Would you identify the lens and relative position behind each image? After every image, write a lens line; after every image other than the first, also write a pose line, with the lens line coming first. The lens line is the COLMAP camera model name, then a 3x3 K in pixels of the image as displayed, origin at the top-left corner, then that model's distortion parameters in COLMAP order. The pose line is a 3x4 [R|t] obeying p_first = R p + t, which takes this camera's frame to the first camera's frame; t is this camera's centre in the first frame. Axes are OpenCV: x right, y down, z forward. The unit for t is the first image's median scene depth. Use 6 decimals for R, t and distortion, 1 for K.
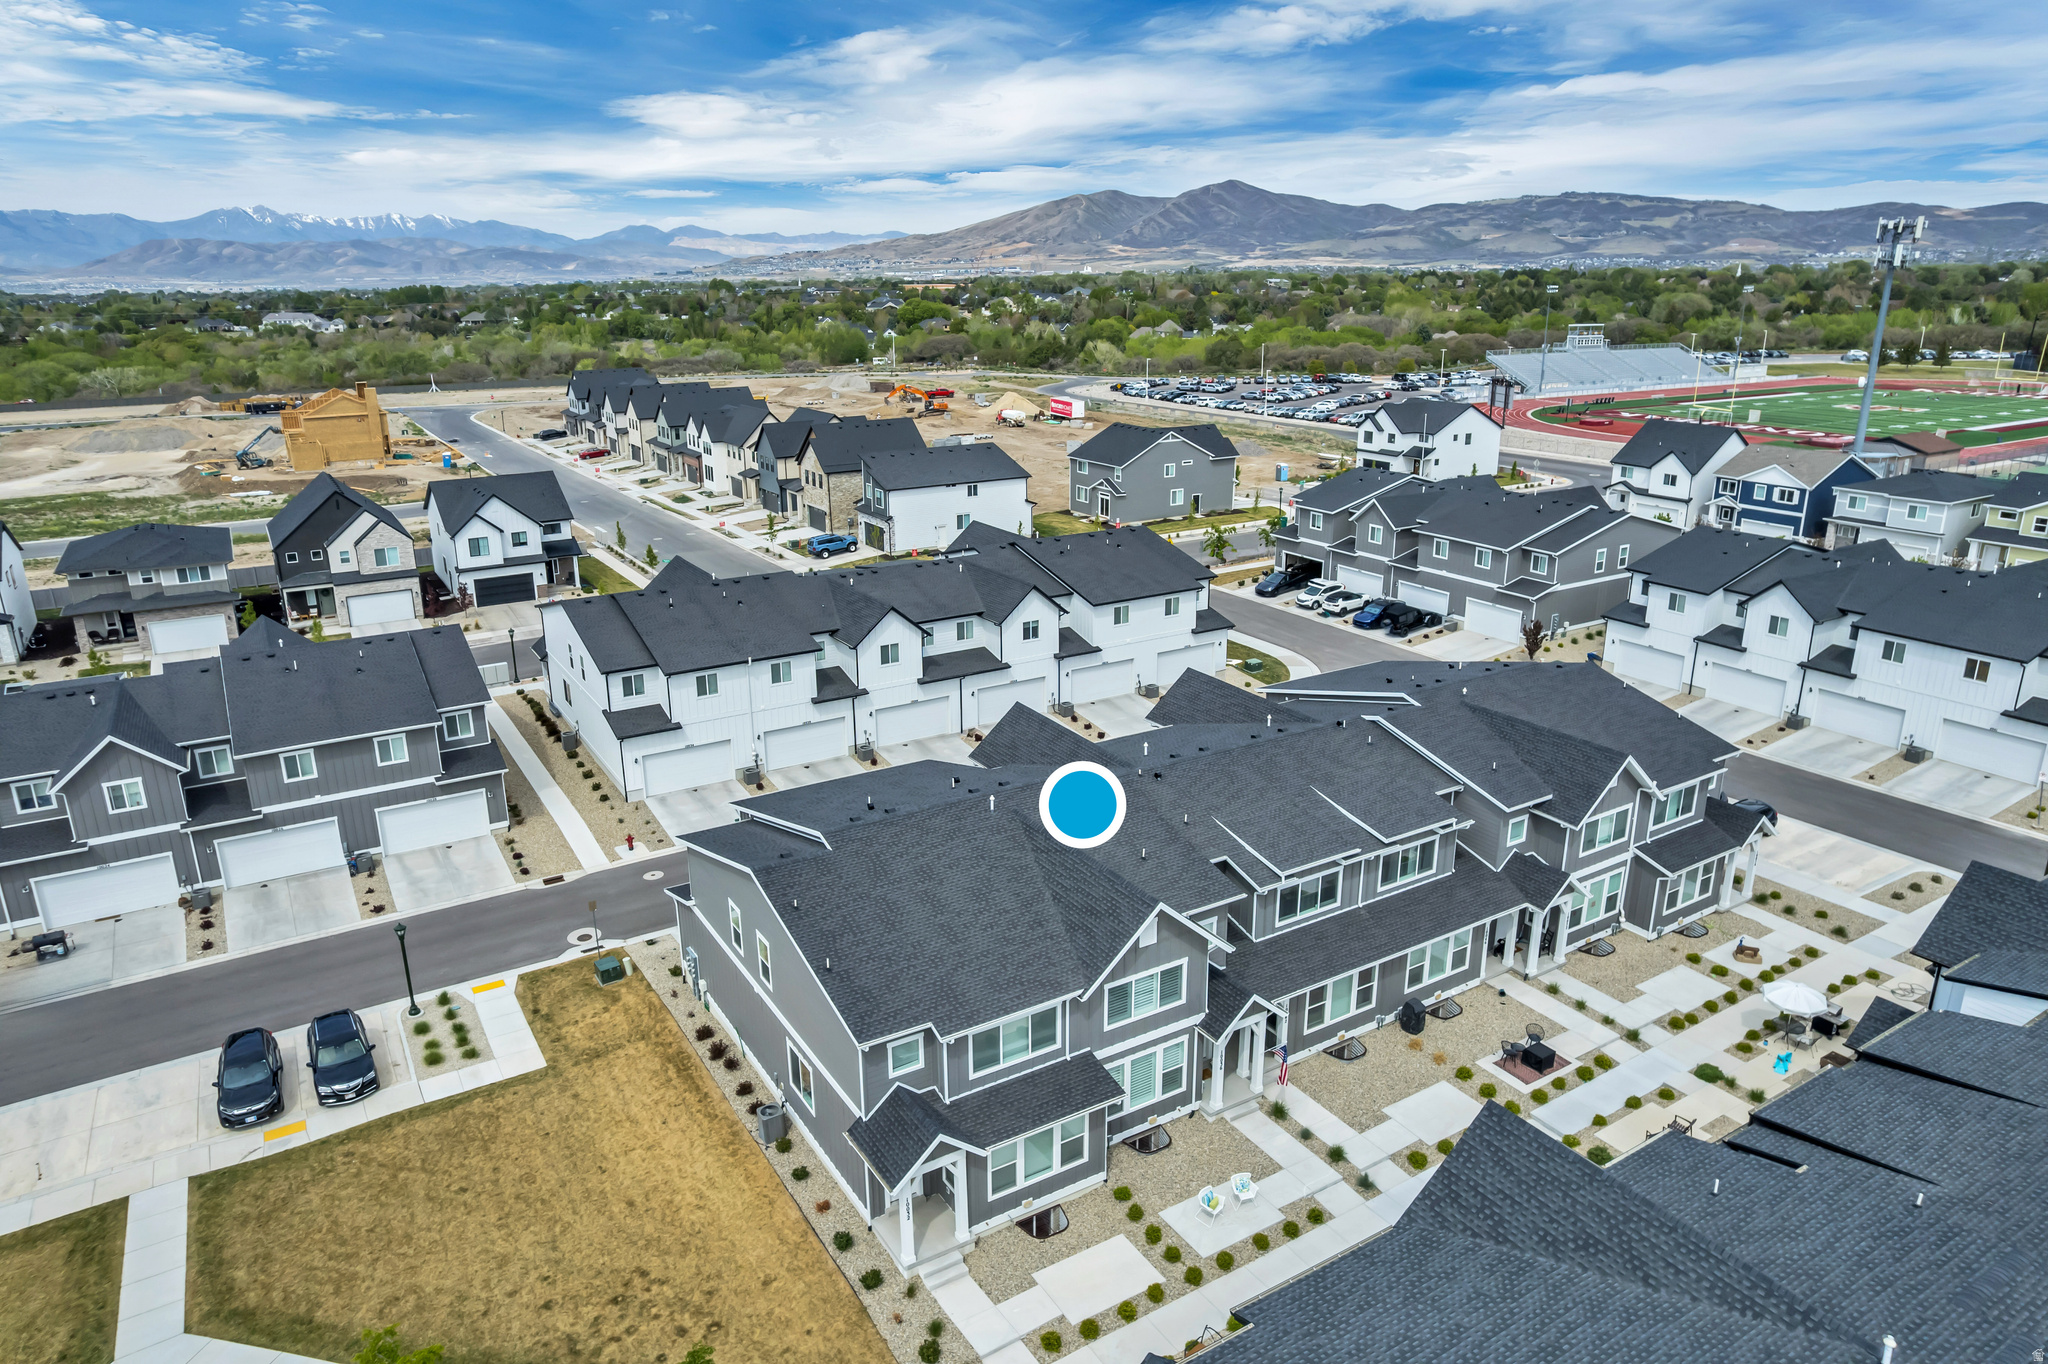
lens RADIAL K [[1311.3, 0, 1032.6], [0, 1311.3, 670.6], [0, 0, 1]] dist [-0.079785, 0.073057]
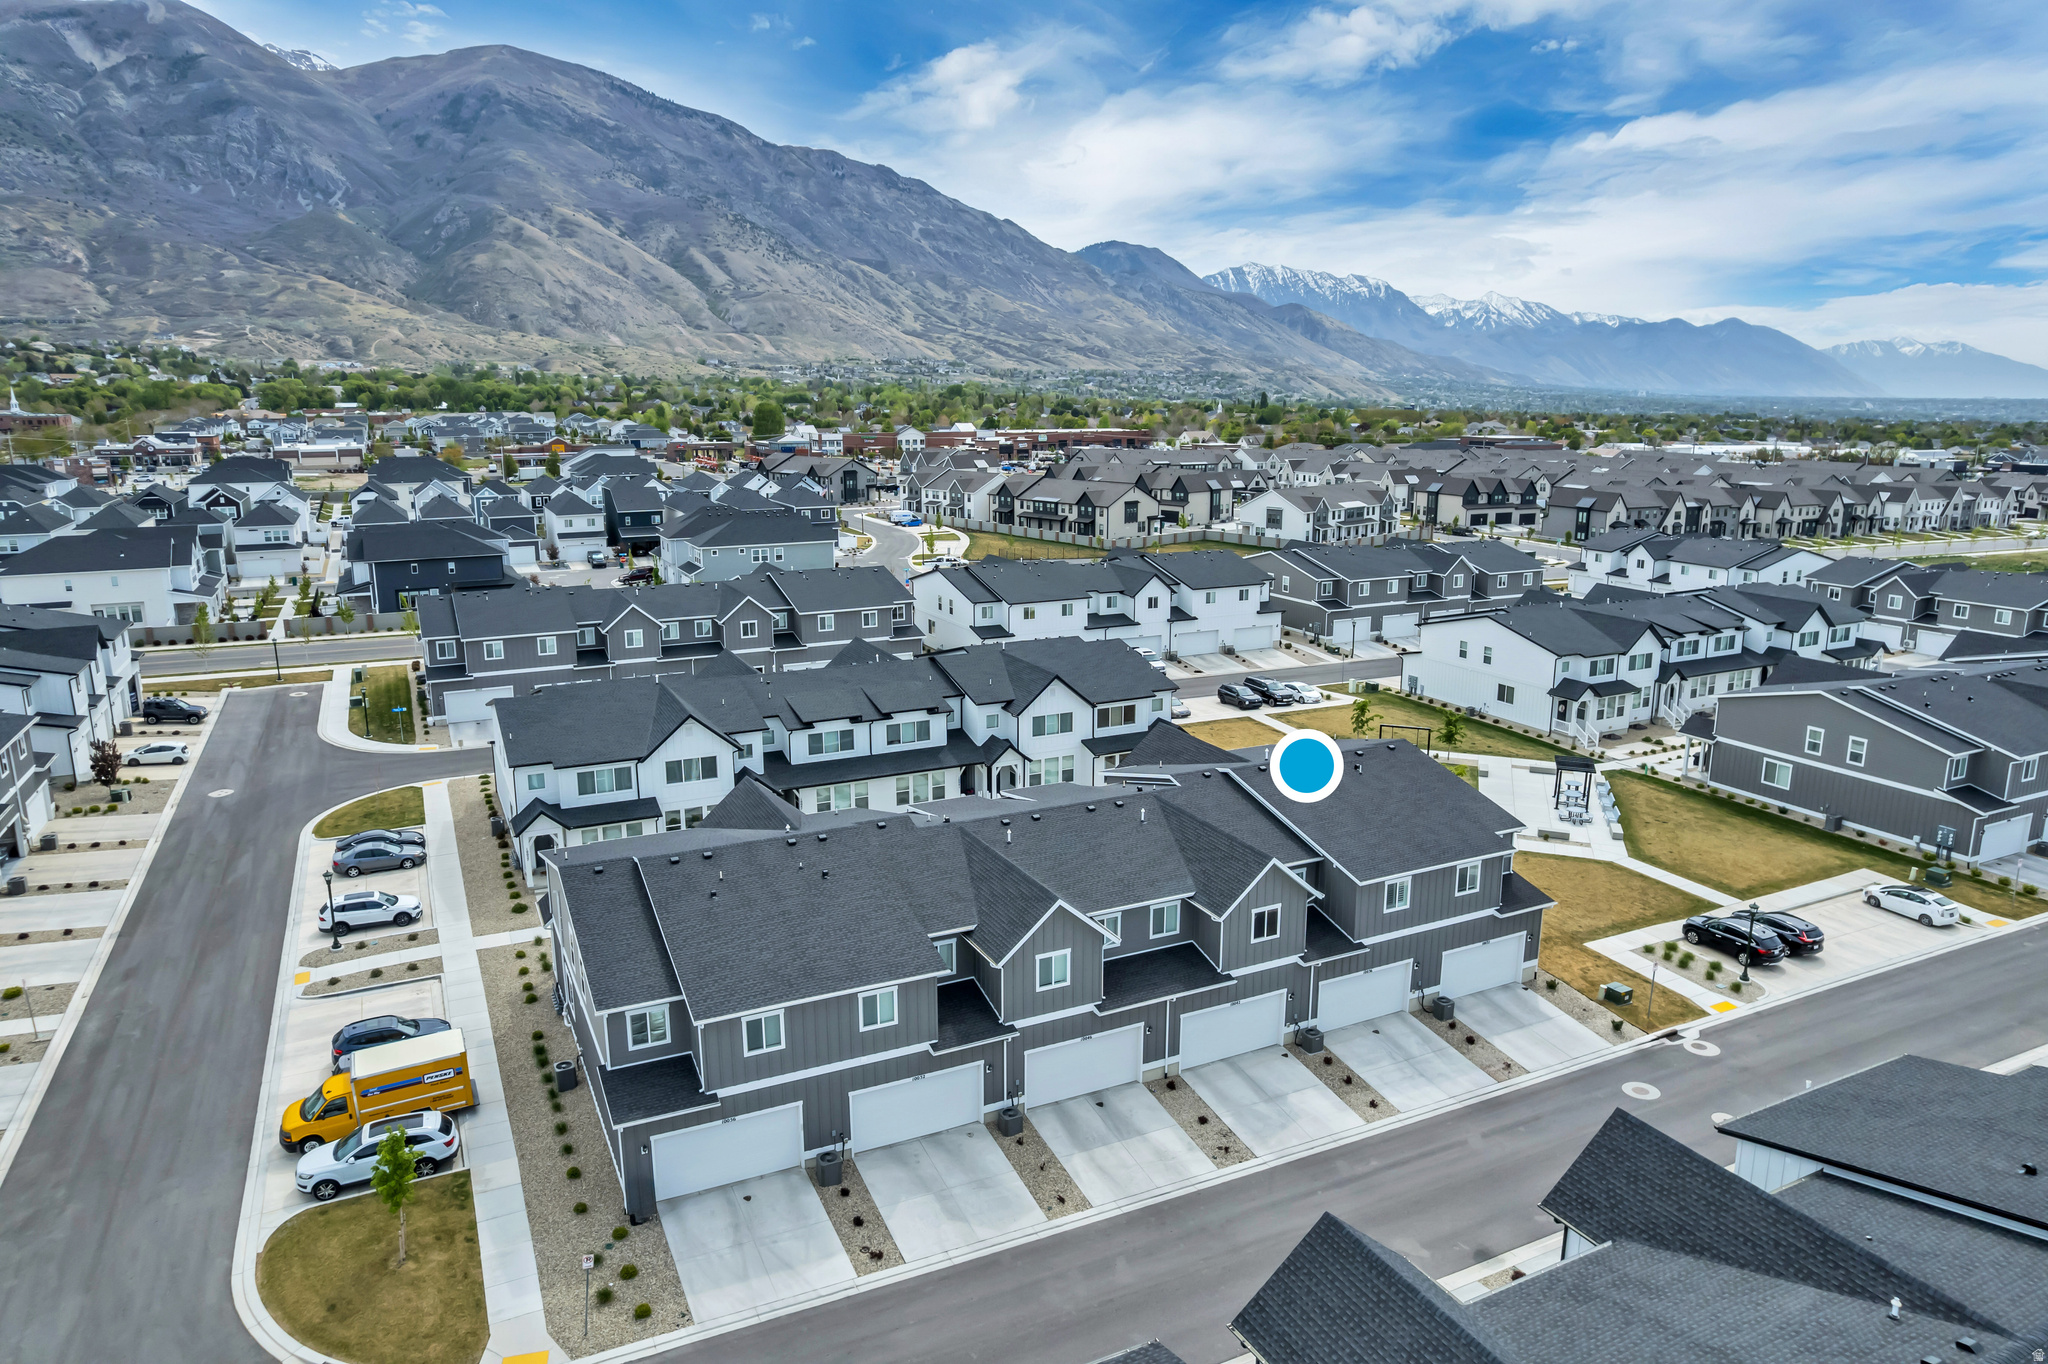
lens RADIAL K [[1311.3, 0, 1034.1], [0, 1311.3, 671.1], [0, 0, 1]] dist [-0.079785, 0.073057]
pose [[-0.995724, -0.015309, 0.091103, 0.040516], [0.031319, 0.871834, 0.488800, -0.294430], [-0.086910, 0.489563, -0.867626, 0.961221]]
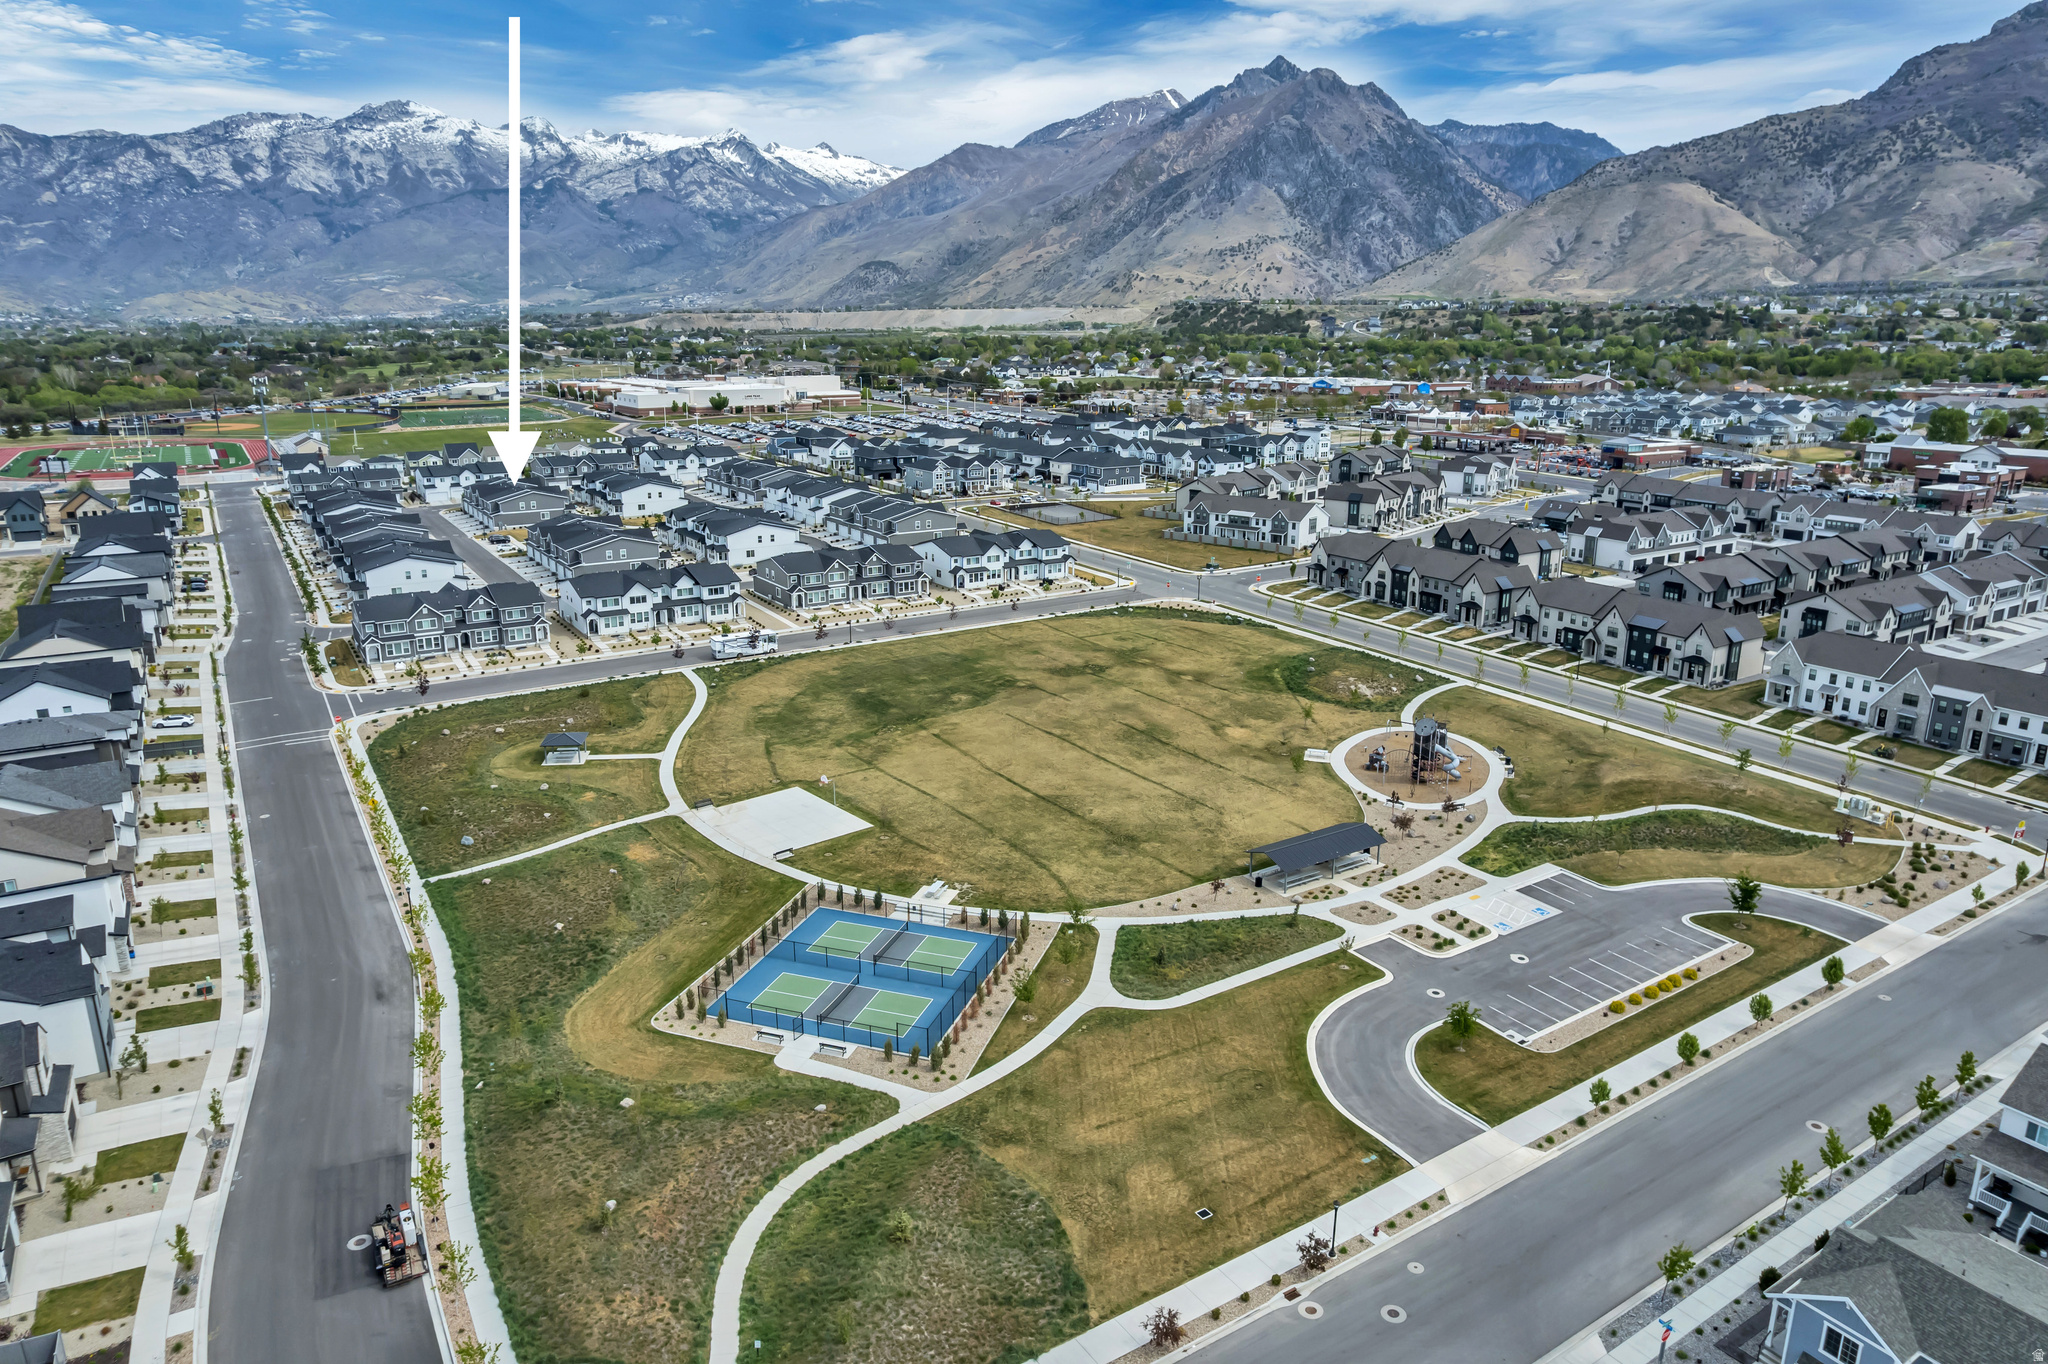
lens RADIAL K [[1311.3, 0, 1030.9], [0, 1311.3, 677.5], [0, 0, 1]] dist [-0.079785, 0.073057]
pose [[-0.015528, -0.256180, 0.966504, -3.217845], [0.291996, 0.923323, 0.249425, 0.044959], [-0.956294, 0.286088, 0.060466, -0.803988]]
